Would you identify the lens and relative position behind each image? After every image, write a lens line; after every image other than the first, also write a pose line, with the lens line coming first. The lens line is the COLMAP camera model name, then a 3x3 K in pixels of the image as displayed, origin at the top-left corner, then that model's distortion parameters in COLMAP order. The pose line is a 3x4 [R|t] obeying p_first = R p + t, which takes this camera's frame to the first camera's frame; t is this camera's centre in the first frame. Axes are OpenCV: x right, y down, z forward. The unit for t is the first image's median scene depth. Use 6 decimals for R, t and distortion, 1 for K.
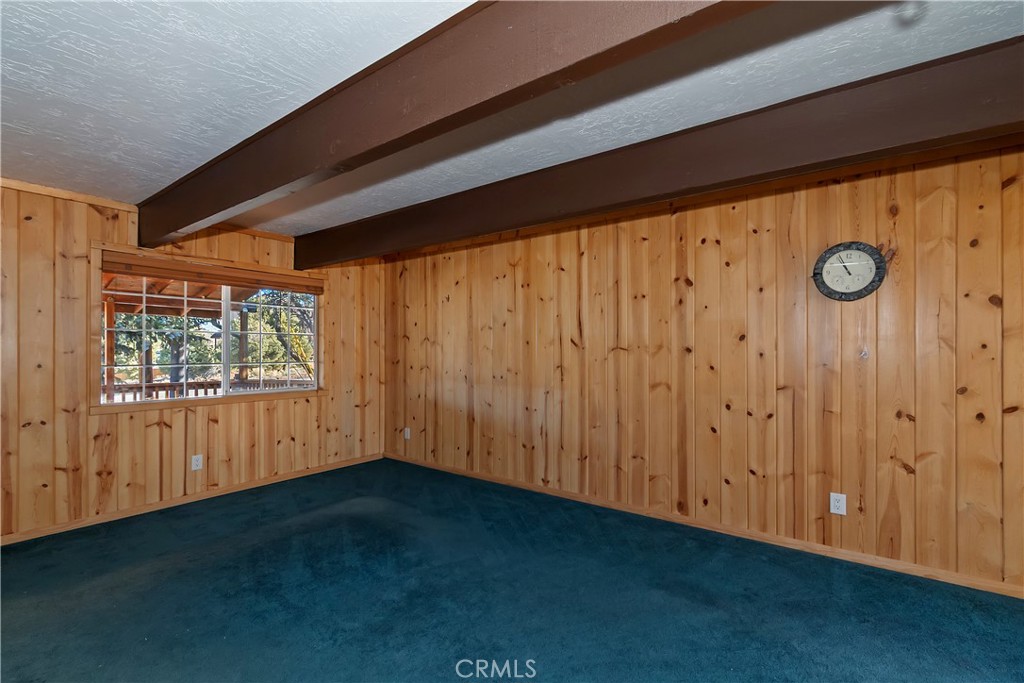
lens RADIAL K [[454.5, 0, 508.7], [0, 454.5, 349.0], [0, 0, 1]] dist [0.000943, -0.000173]
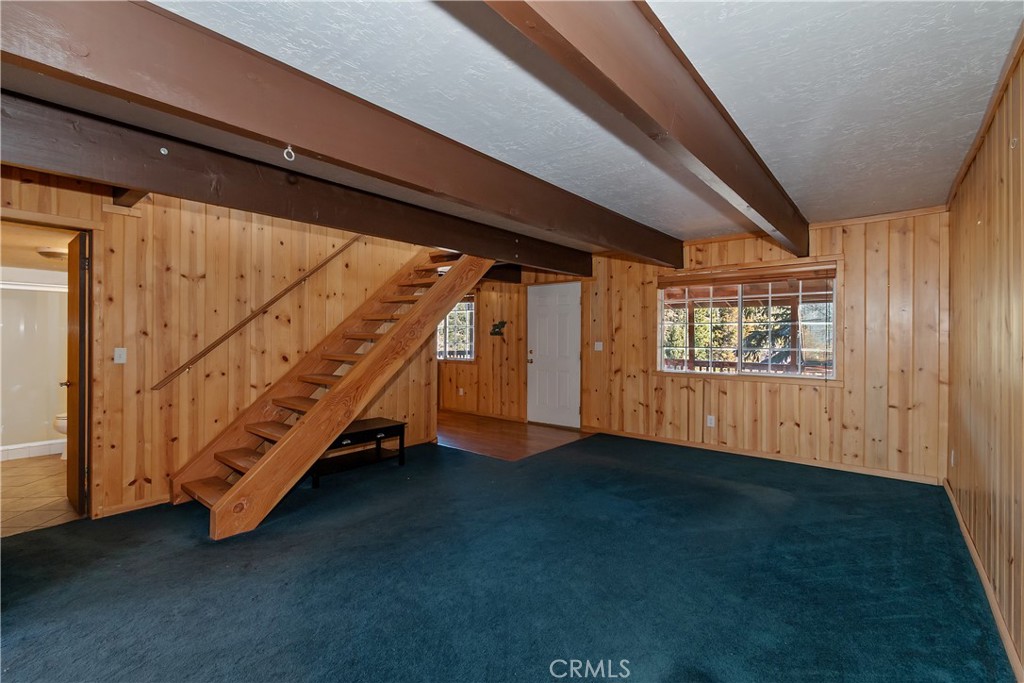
lens RADIAL K [[447.2, 0, 516.1], [0, 447.2, 337.3], [0, 0, 1]] dist [-0.001179, -0.000828]
pose [[-0.044621, 0.001067, -0.999003, 0.704354], [0.000102, 0.999999, 0.001064, 0.001579], [0.999004, -0.000055, -0.044621, 0.527383]]
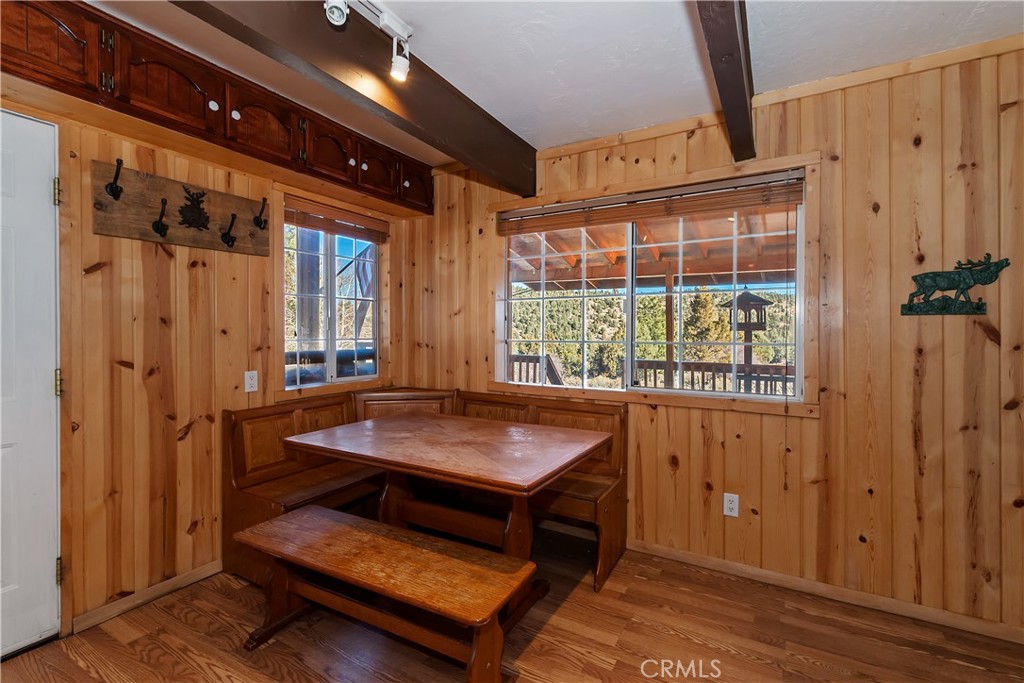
lens RADIAL K [[465.6, 0, 508.3], [0, 465.6, 338.6], [0, 0, 1]] dist [0.003051, 0.000084]
pose [[0.109578, 0.009332, -0.993934, -0.792424], [0.000271, 0.999956, 0.009419, 0.018589], [0.993978, -0.001301, 0.109571, -0.223596]]
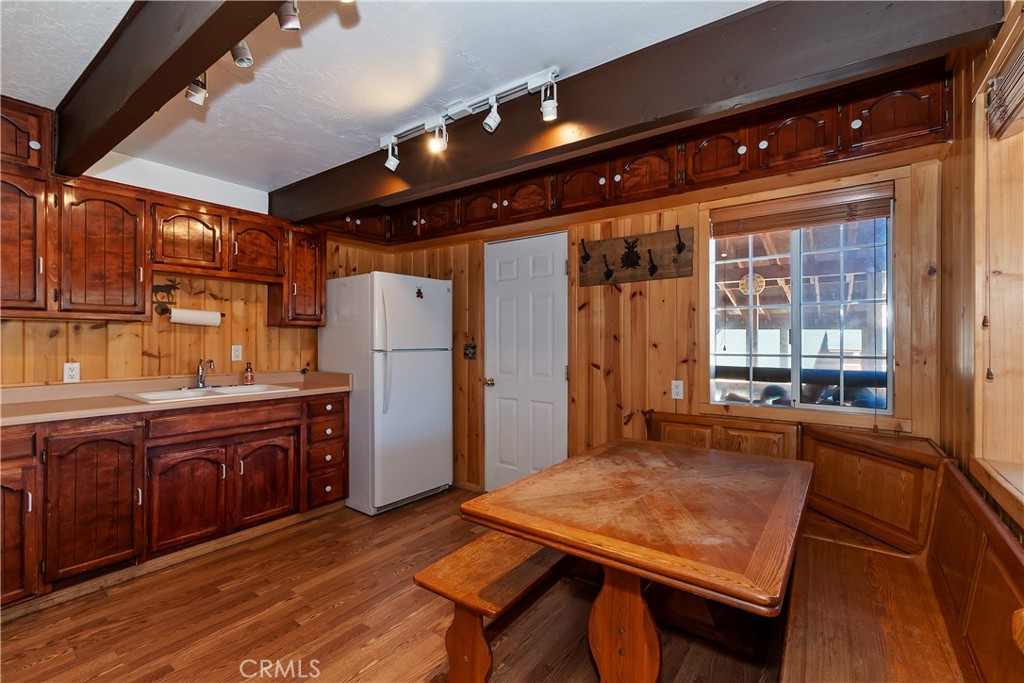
lens RADIAL K [[452.4, 0, 510.4], [0, 452.4, 340.8], [0, 0, 1]] dist [0.003885, -0.000772]
pose [[-0.999958, -0.003664, -0.008458, -1.249289], [-0.003659, 0.999993, -0.000627, 0.007793], [0.008460, -0.000596, -0.999964, 0.245784]]
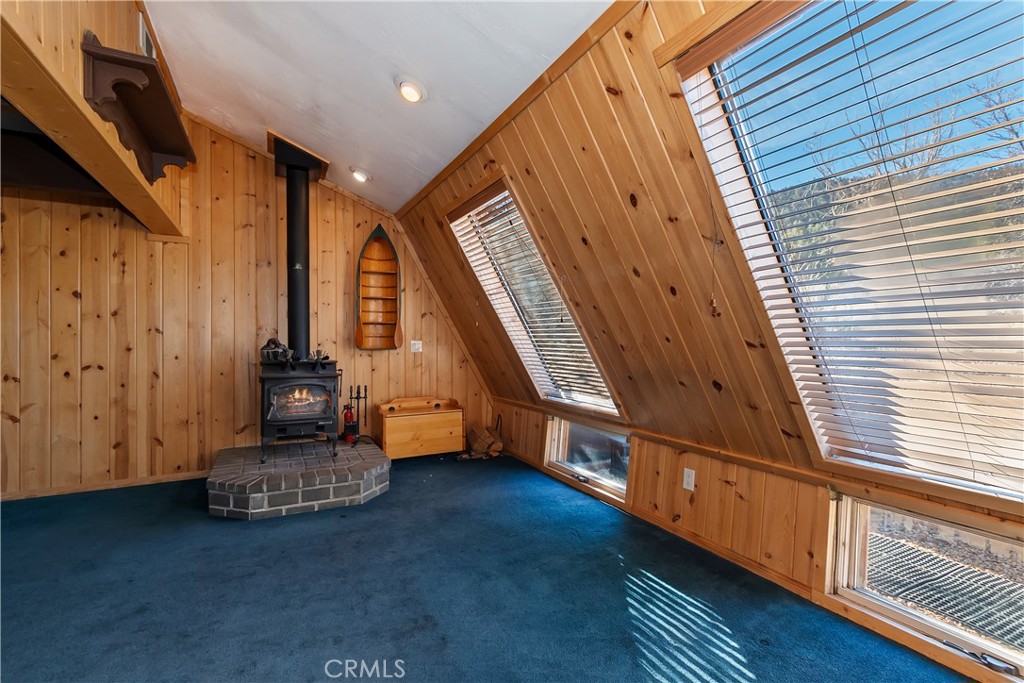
lens RADIAL K [[465.6, 0, 508.3], [0, 465.6, 338.6], [0, 0, 1]] dist [0.003051, 0.000084]
pose [[0.439249, 0.001743, 0.898364, 0.214278], [0.000649, 0.999997, -0.002258, 0.026728], [-0.898365, 0.001575, 0.439247, -0.607252]]
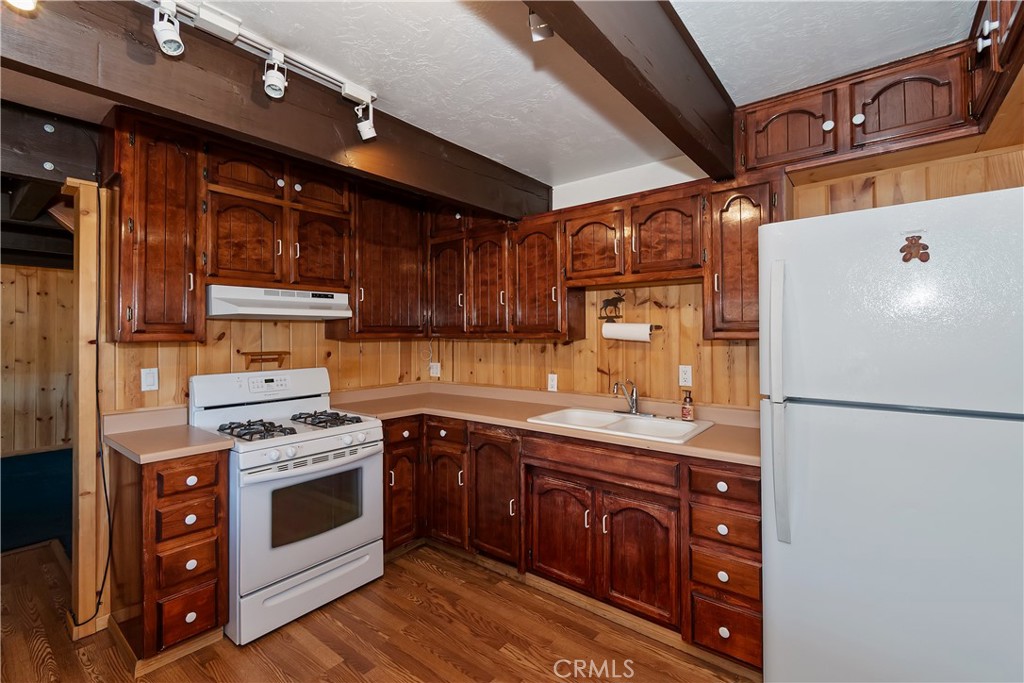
lens RADIAL K [[455.4, 0, 507.6], [0, 455.4, 330.1], [0, 0, 1]] dist [0.002484, -0.000175]
pose [[0.040583, 0.012026, 0.999104, -1.418123], [-0.001770, 0.999927, -0.011964, -0.027625], [-0.999175, -0.001283, 0.040601, -0.437387]]
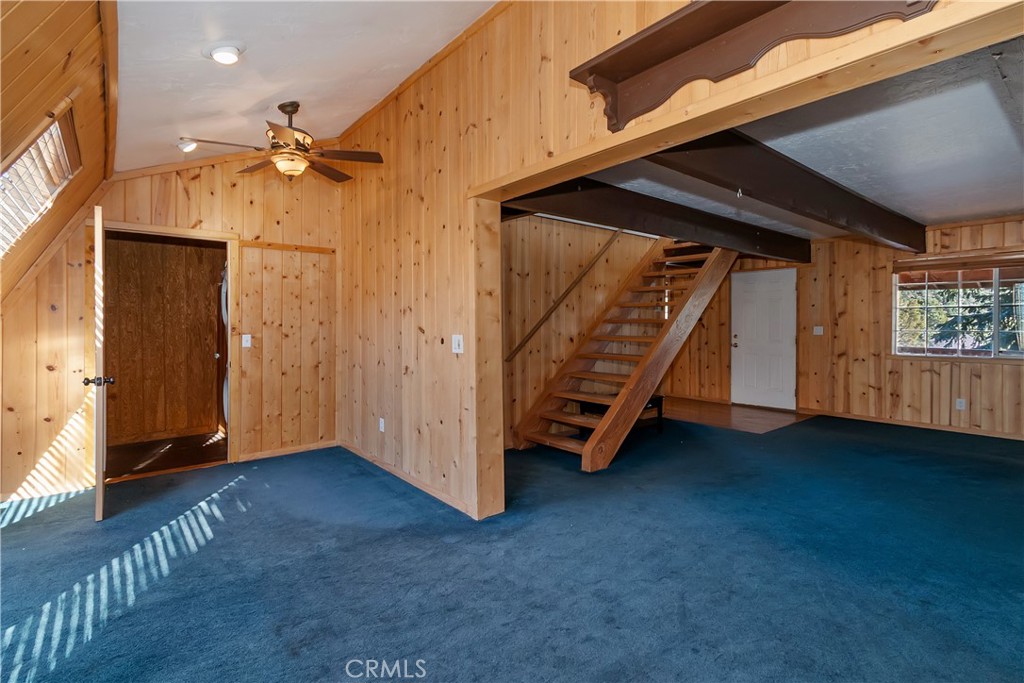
lens RADIAL K [[478.6, 0, 509.4], [0, 478.6, 329.3], [0, 0, 1]] dist [0.002604, -0.000754]
pose [[-0.236779, 0.011348, -0.971497, 1.088953], [0.003382, 0.999935, 0.010856, 0.007987], [0.971558, -0.000715, -0.236803, 0.042199]]
